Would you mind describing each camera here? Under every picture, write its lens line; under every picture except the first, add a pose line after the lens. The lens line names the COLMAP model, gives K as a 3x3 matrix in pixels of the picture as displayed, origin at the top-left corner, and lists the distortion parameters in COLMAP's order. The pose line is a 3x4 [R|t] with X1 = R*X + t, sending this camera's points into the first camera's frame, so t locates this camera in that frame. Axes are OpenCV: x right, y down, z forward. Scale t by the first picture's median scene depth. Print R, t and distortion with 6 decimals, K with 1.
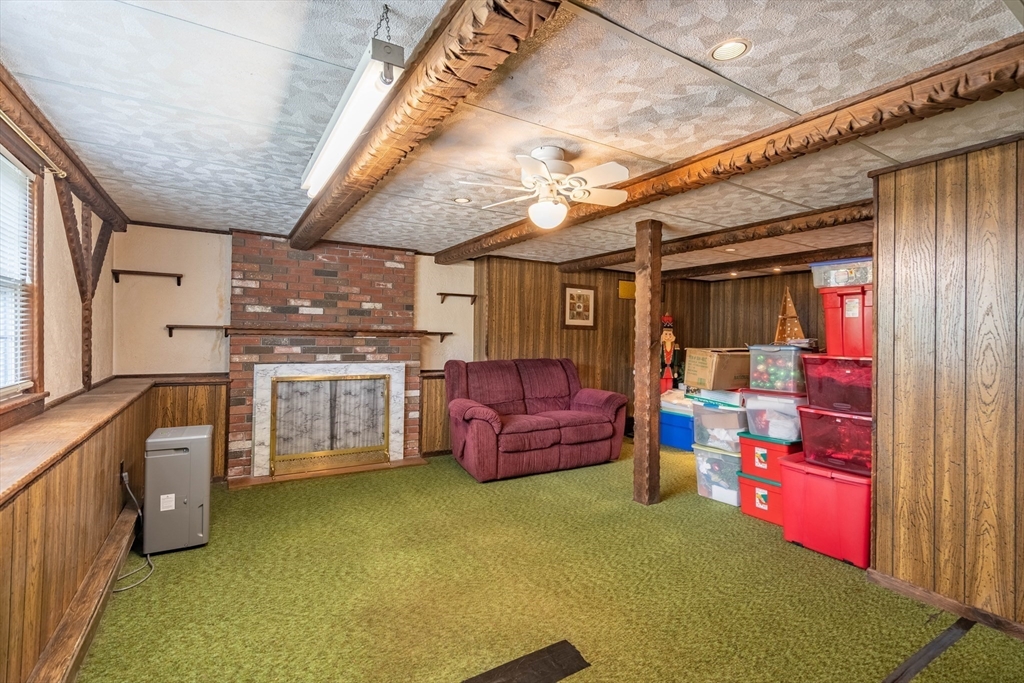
lens RADIAL K [[469.9, 0, 496.0], [0, 469.9, 331.0], [0, 0, 1]] dist [-0.005722, 0.003411]
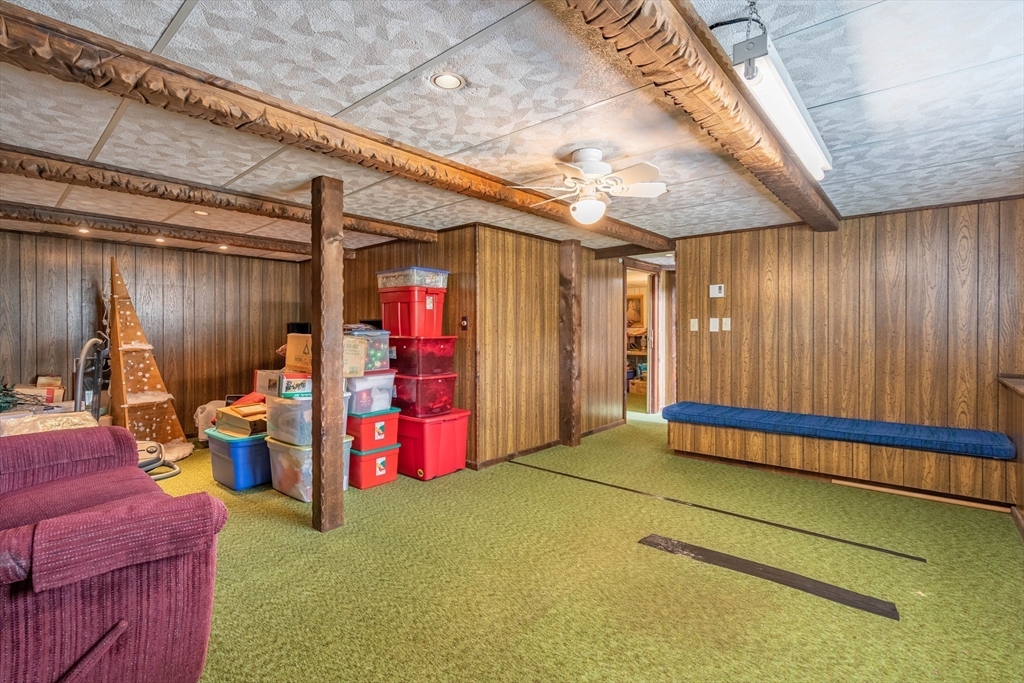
lens RADIAL K [[469.9, 0, 523.4], [0, 469.9, 334.9], [0, 0, 1]] dist [-0.005722, 0.003411]
pose [[-0.327601, -0.031742, 0.944283, -0.476491], [-0.014107, 0.999488, 0.028703, 0.002349], [-0.944711, -0.003918, -0.327881, 0.818359]]
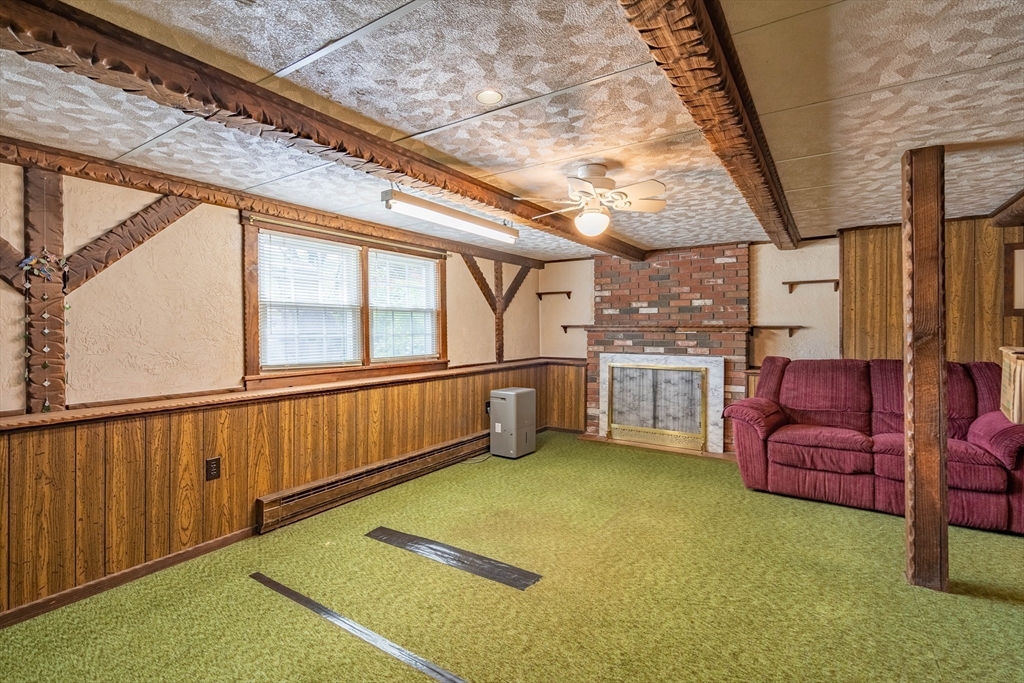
lens RADIAL K [[469.9, 0, 522.6], [0, 469.9, 325.2], [0, 0, 1]] dist [-0.005722, 0.003411]
pose [[0.444820, -0.022481, -0.895338, 0.571139], [0.018312, 0.999704, -0.016004, 0.007912], [0.895433, -0.009276, 0.445100, 0.188089]]
